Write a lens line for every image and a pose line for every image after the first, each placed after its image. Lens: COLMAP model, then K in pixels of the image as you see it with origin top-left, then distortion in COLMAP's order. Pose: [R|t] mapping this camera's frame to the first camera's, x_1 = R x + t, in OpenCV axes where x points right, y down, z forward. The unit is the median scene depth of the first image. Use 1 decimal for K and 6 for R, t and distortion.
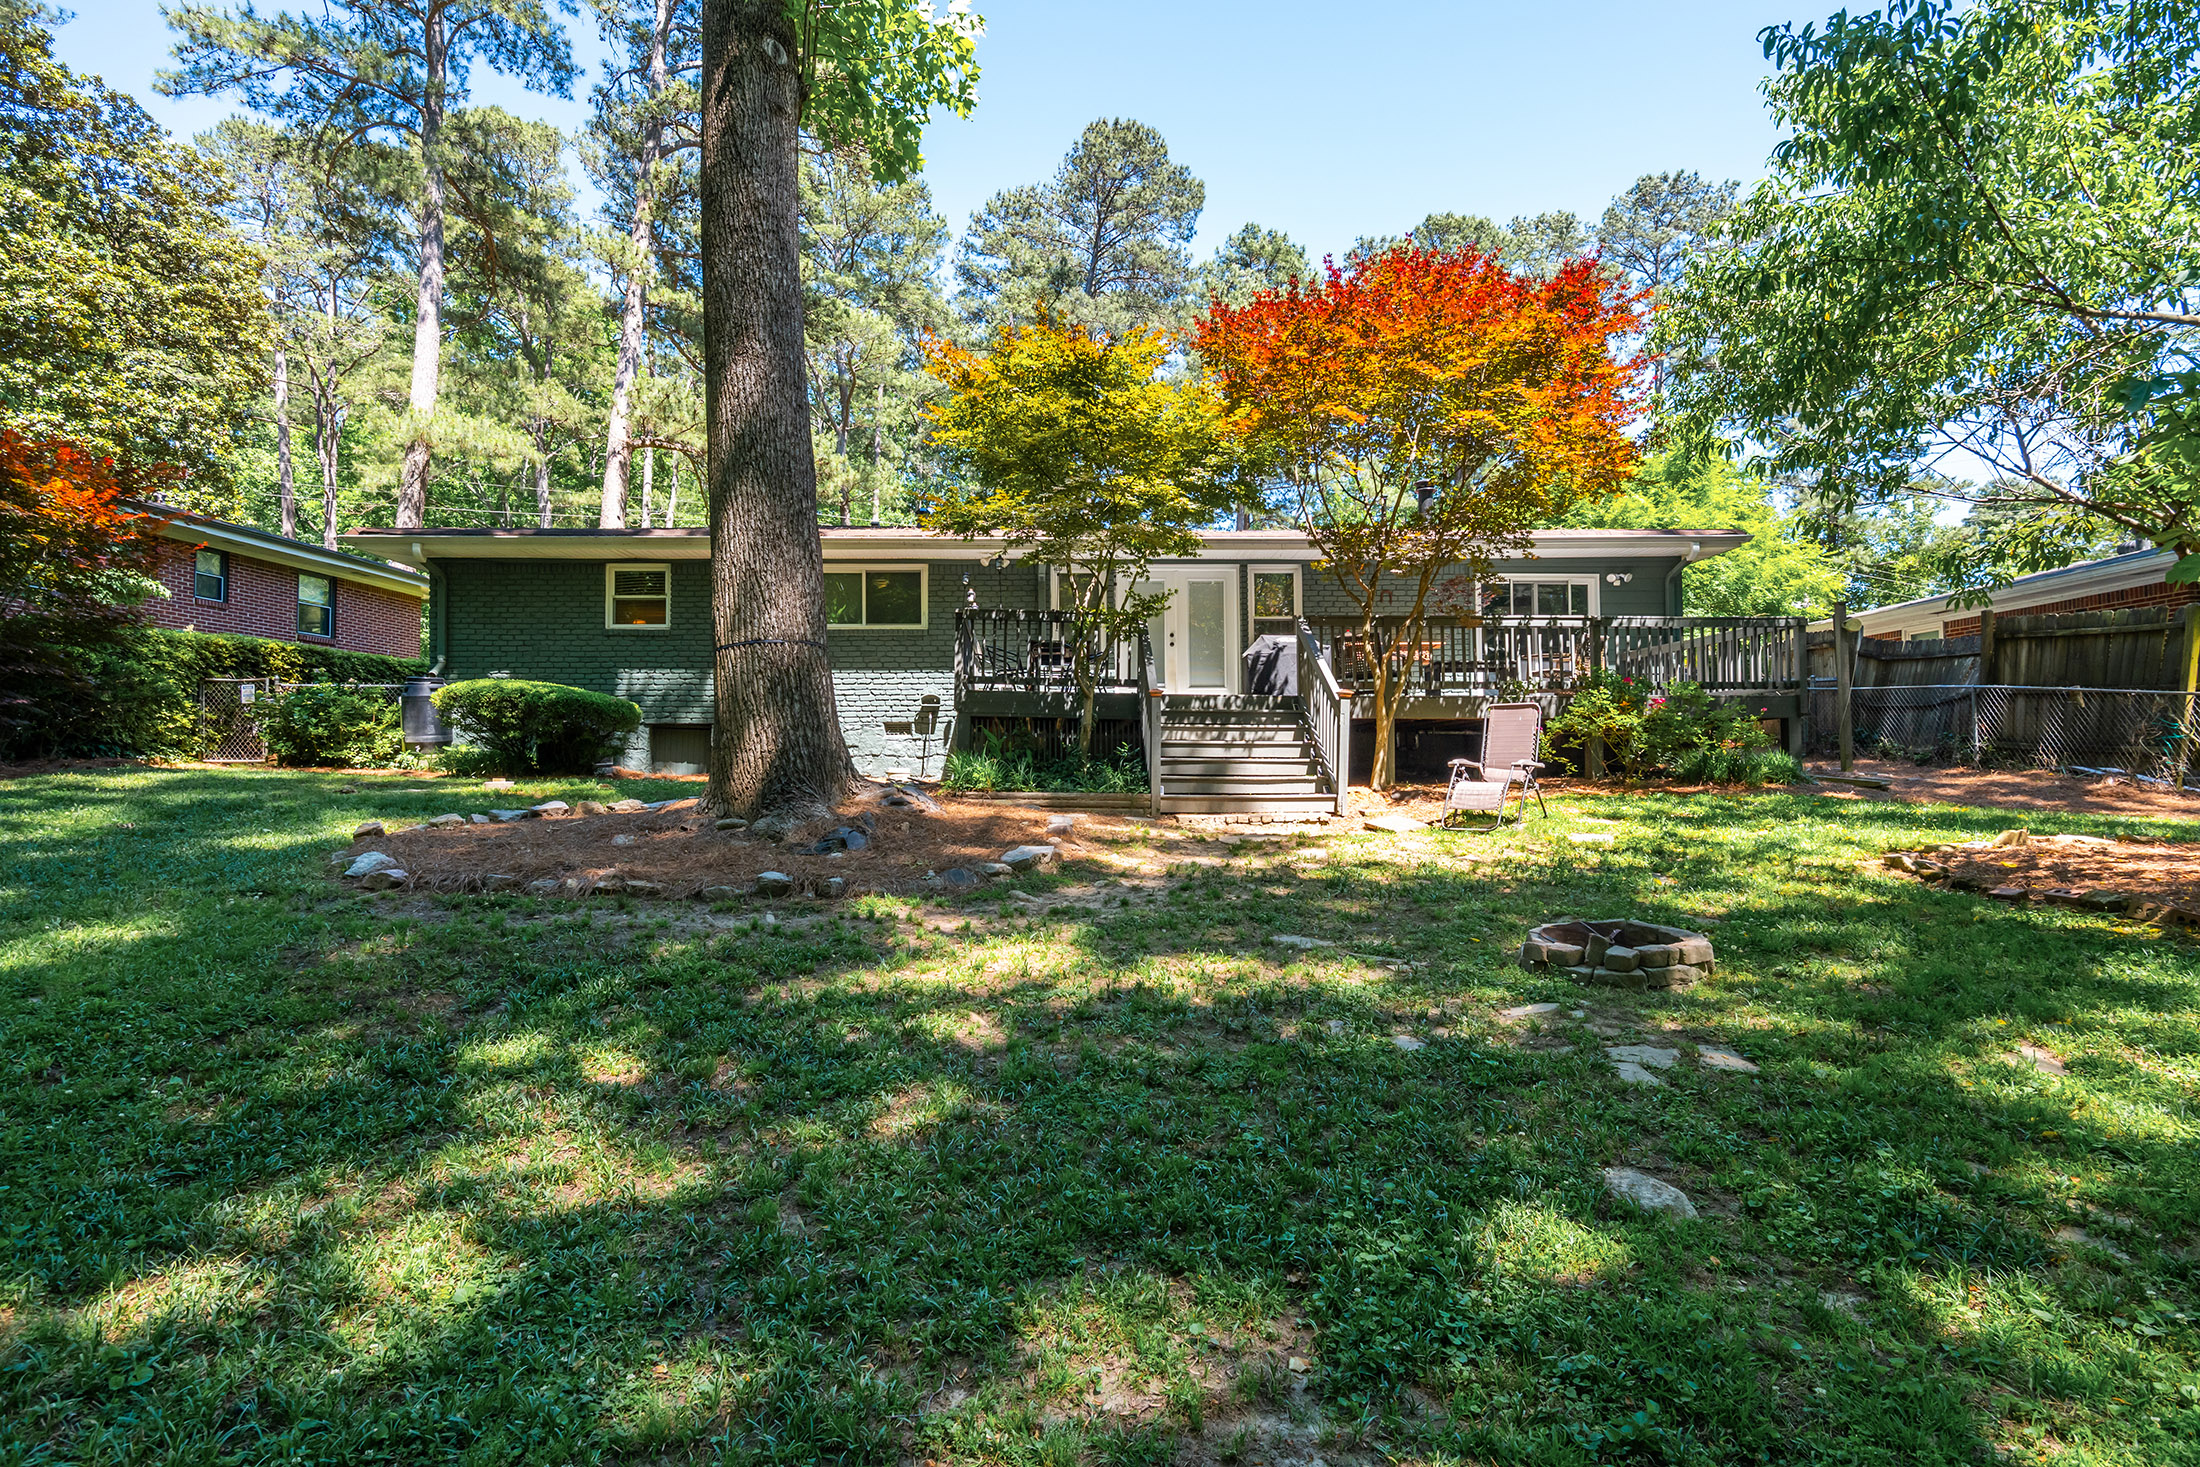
lens RADIAL K [[885.5, 0, 1100.0], [0, 885.5, 733.5], [0, 0, 1]] dist [-0.029511, 0.000689]
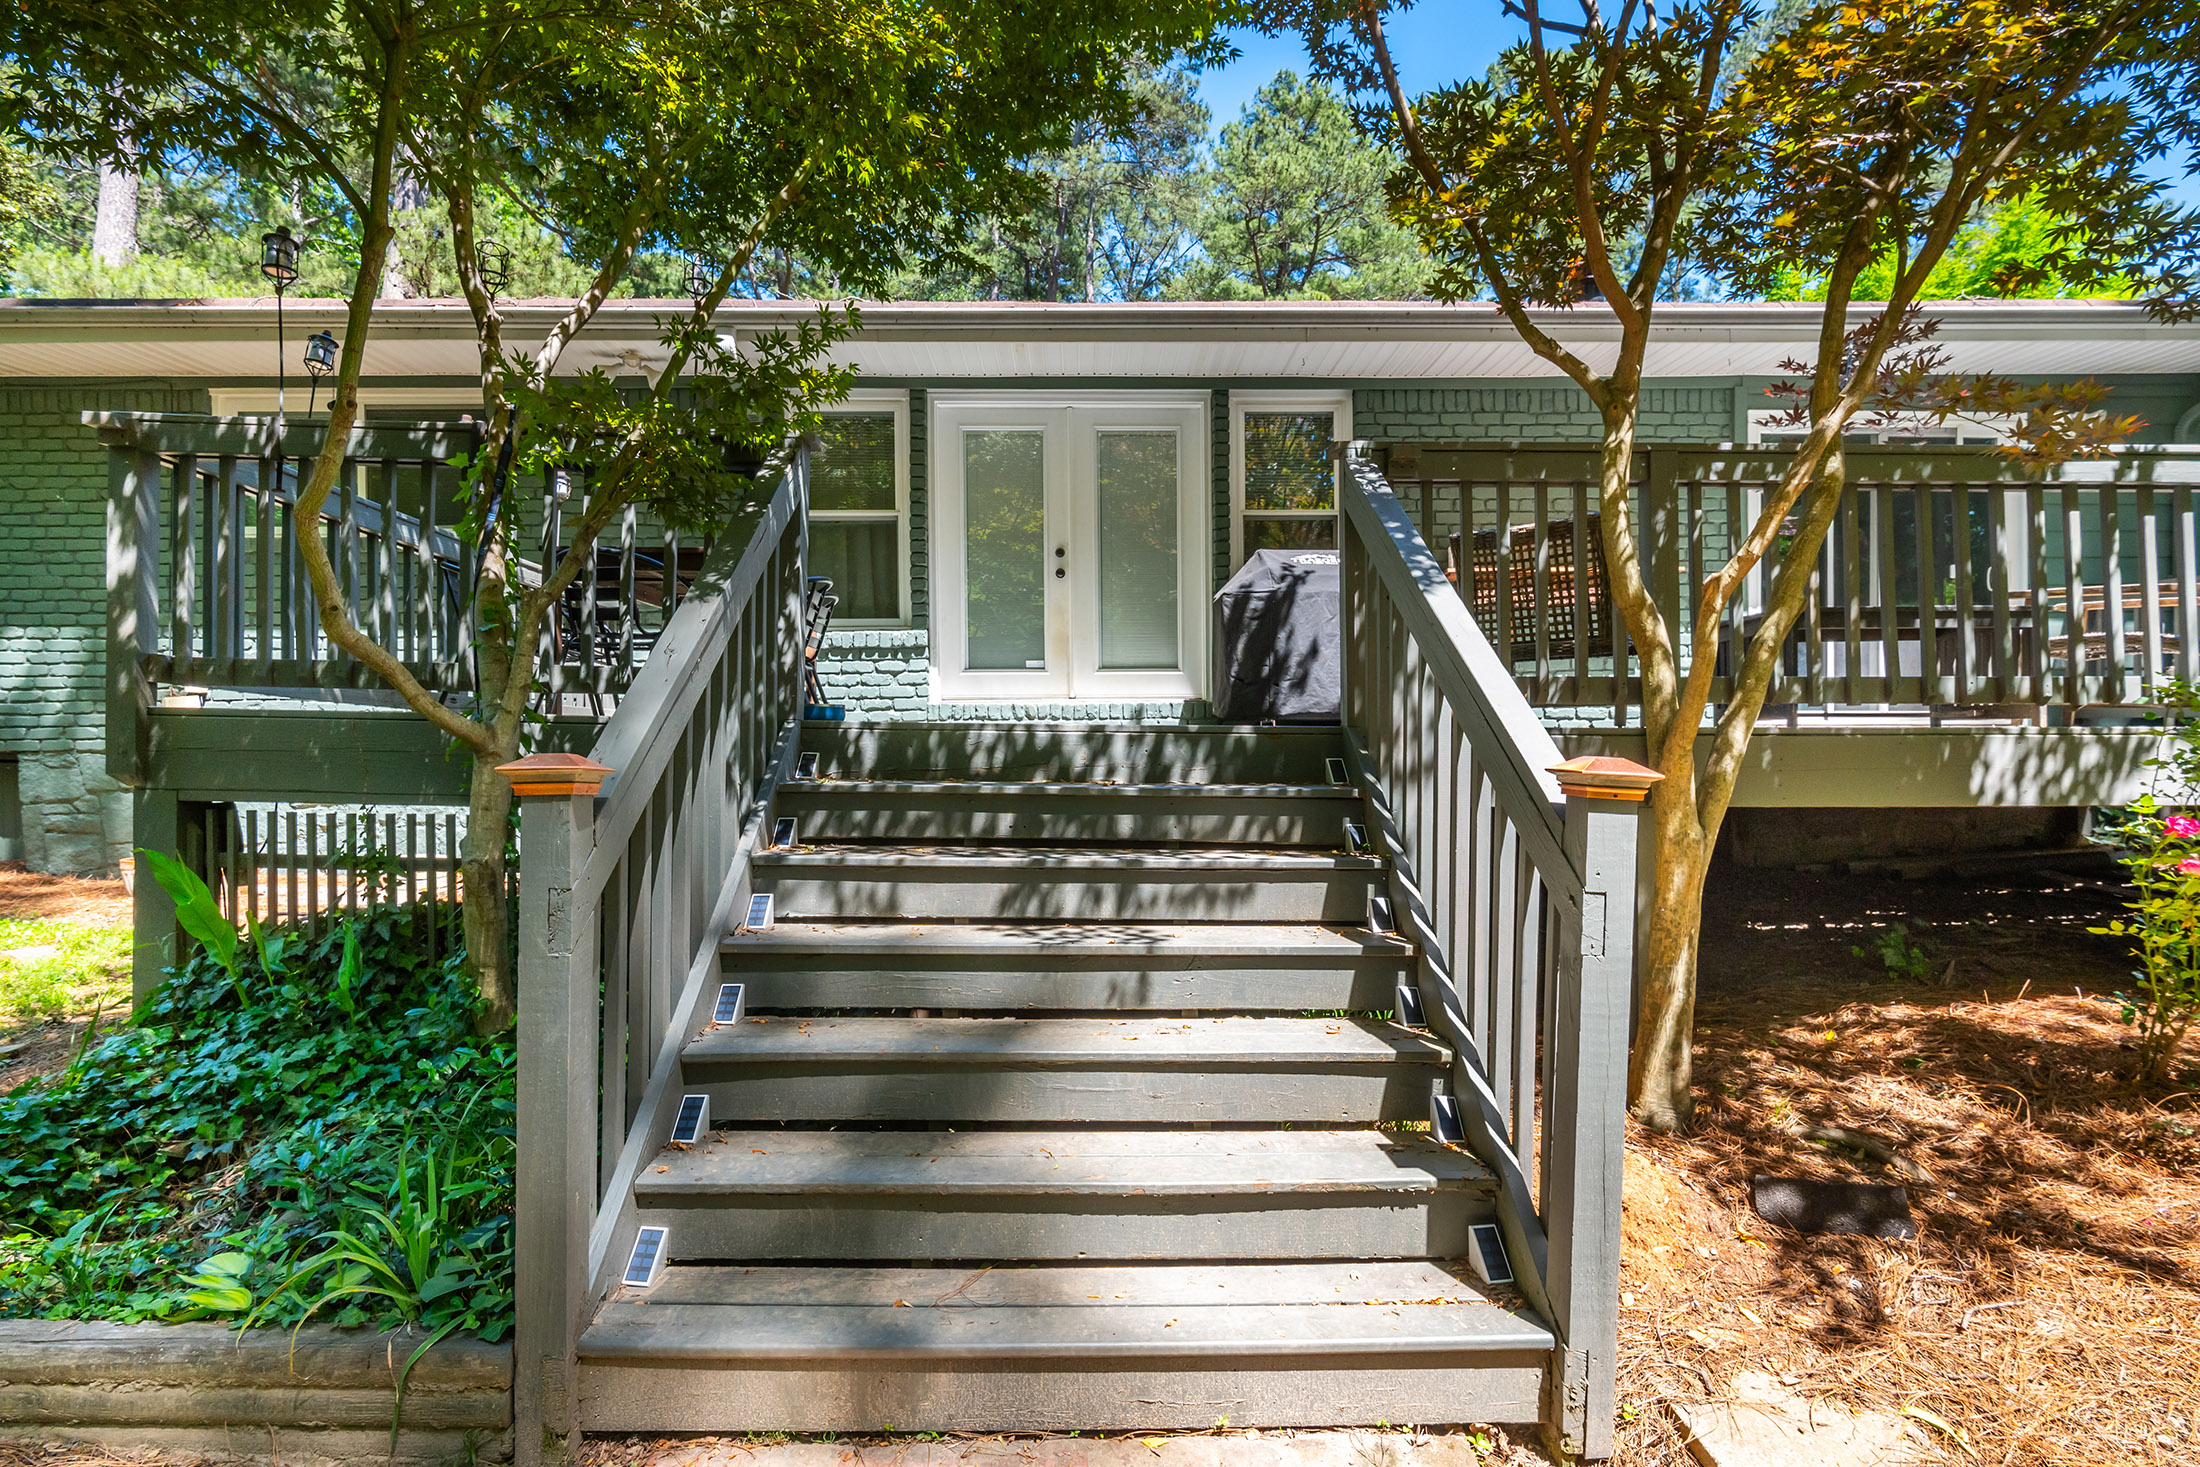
lens RADIAL K [[1090.0, 0, 1100.0], [0, 1090.0, 733.5], [0, 0, 1]] dist [-0.000507, -0.000337]
pose [[0.999986, -0.001200, 0.005108, 0.098986], [0.001052, 0.999582, 0.028900, -0.035163], [-0.005141, -0.028894, 0.999569, 0.446248]]
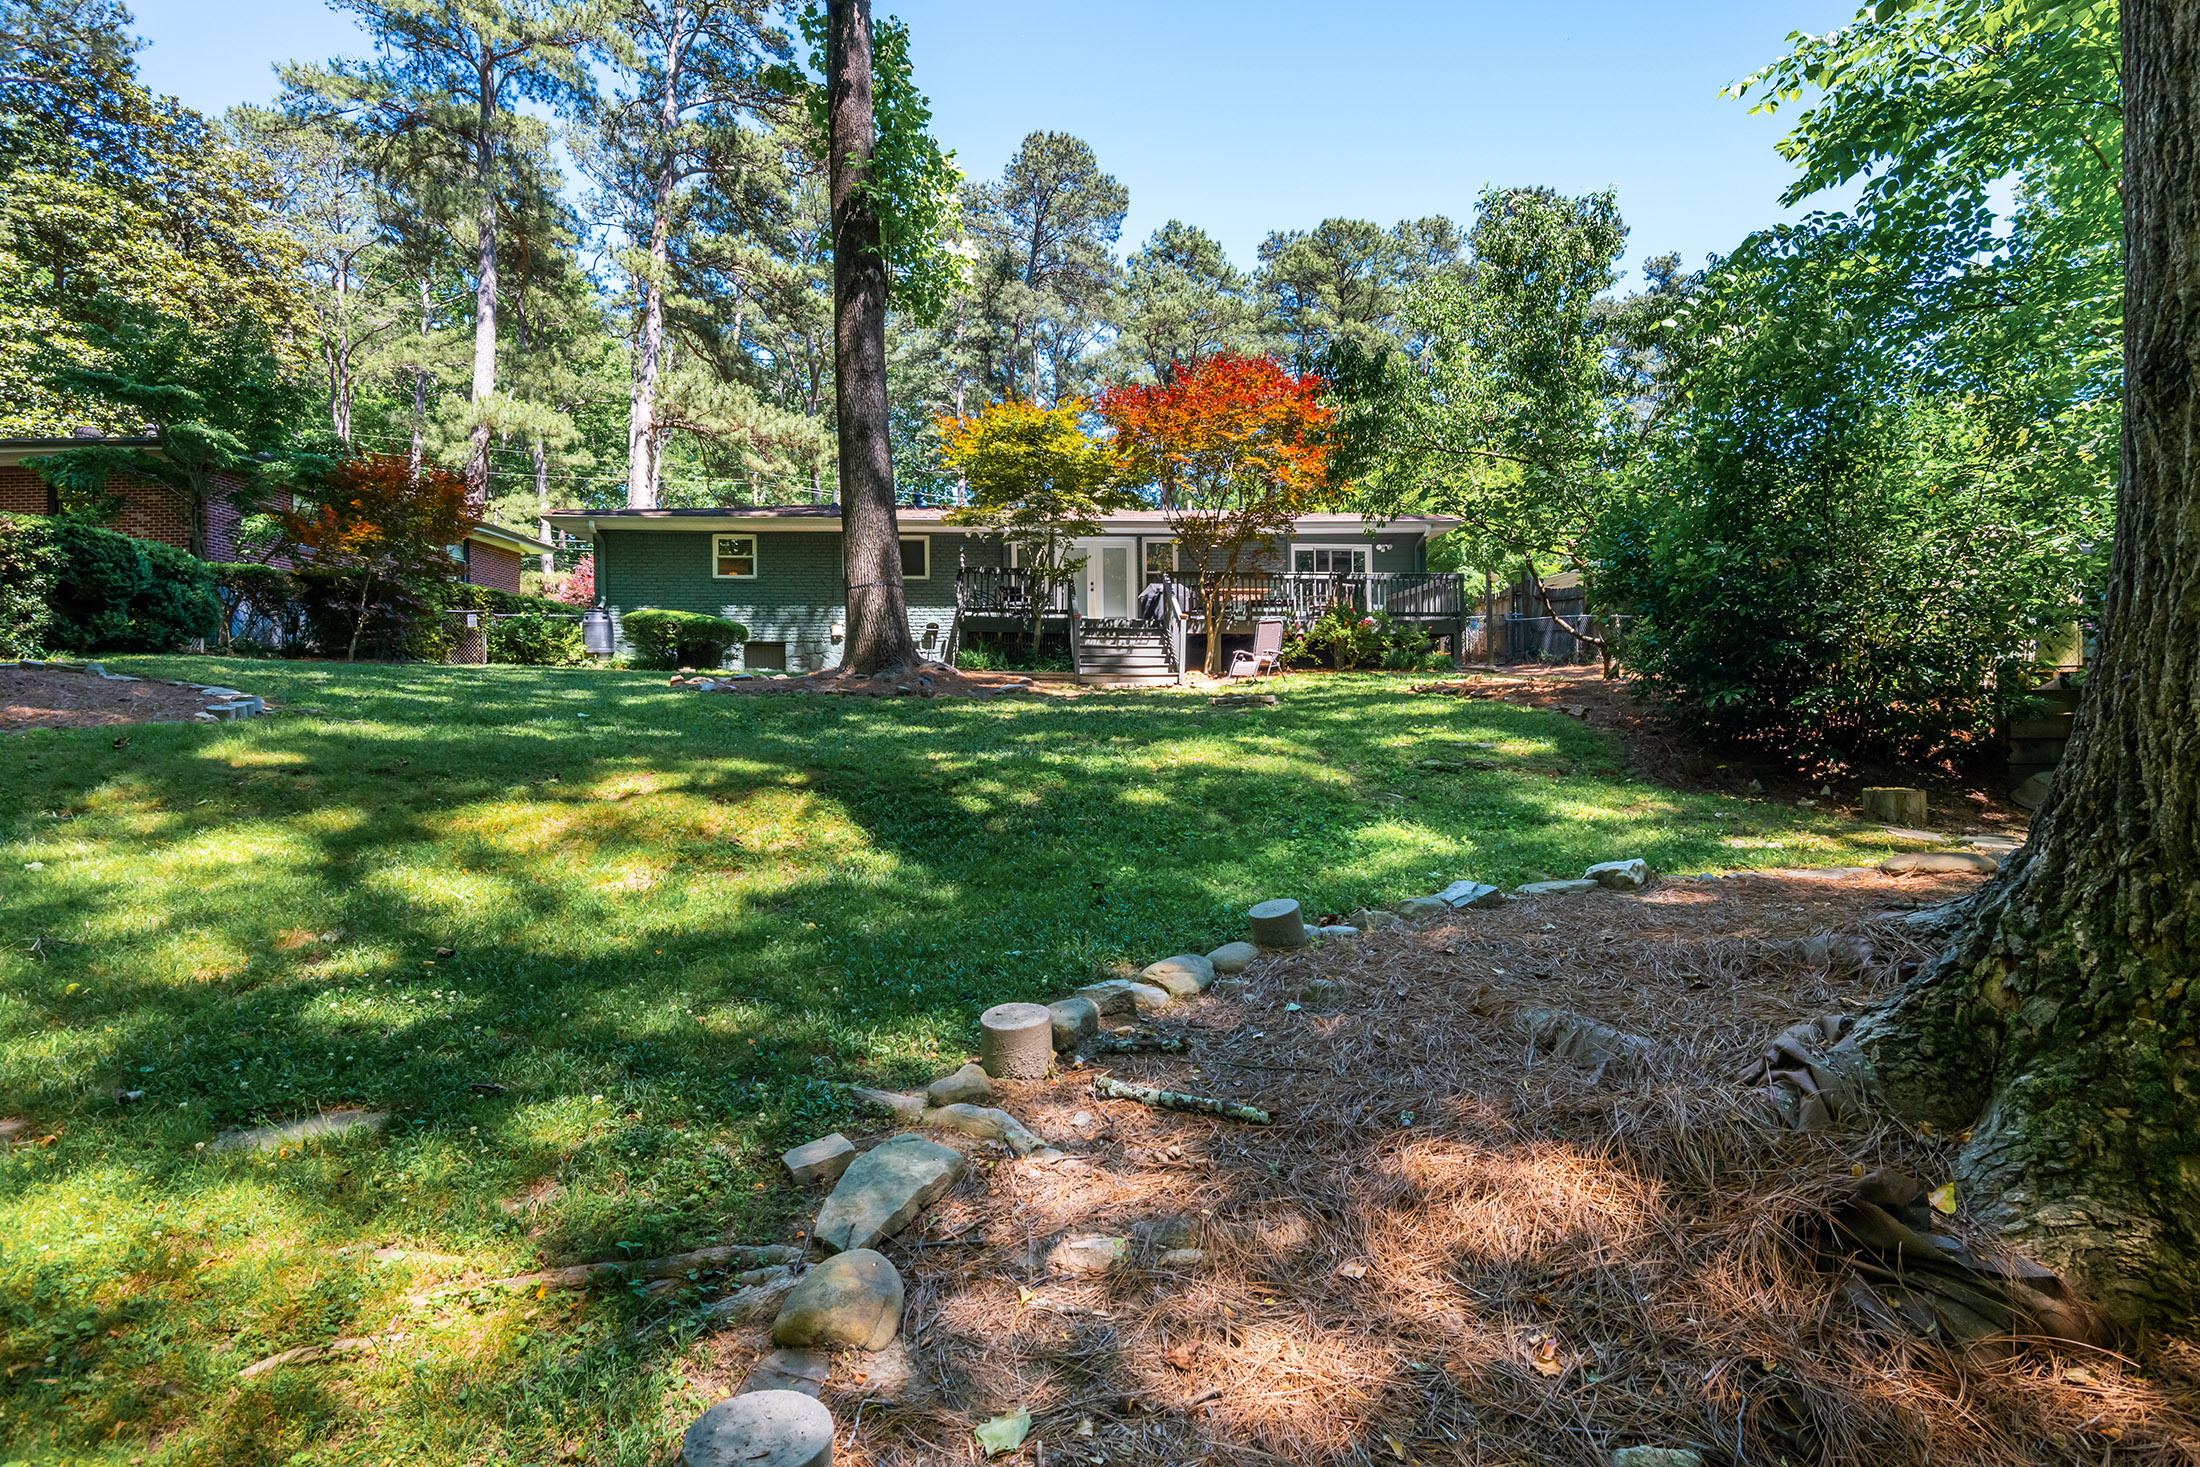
lens RADIAL K [[885.5, 0, 1100.0], [0, 885.5, 733.5], [0, 0, 1]] dist [-0.029511, 0.000689]
pose [[0.997766, -0.006902, 0.066453, -0.007102], [0.003358, 0.998573, 0.053292, 0.063404], [-0.066726, -0.052950, 0.996365, -0.515491]]
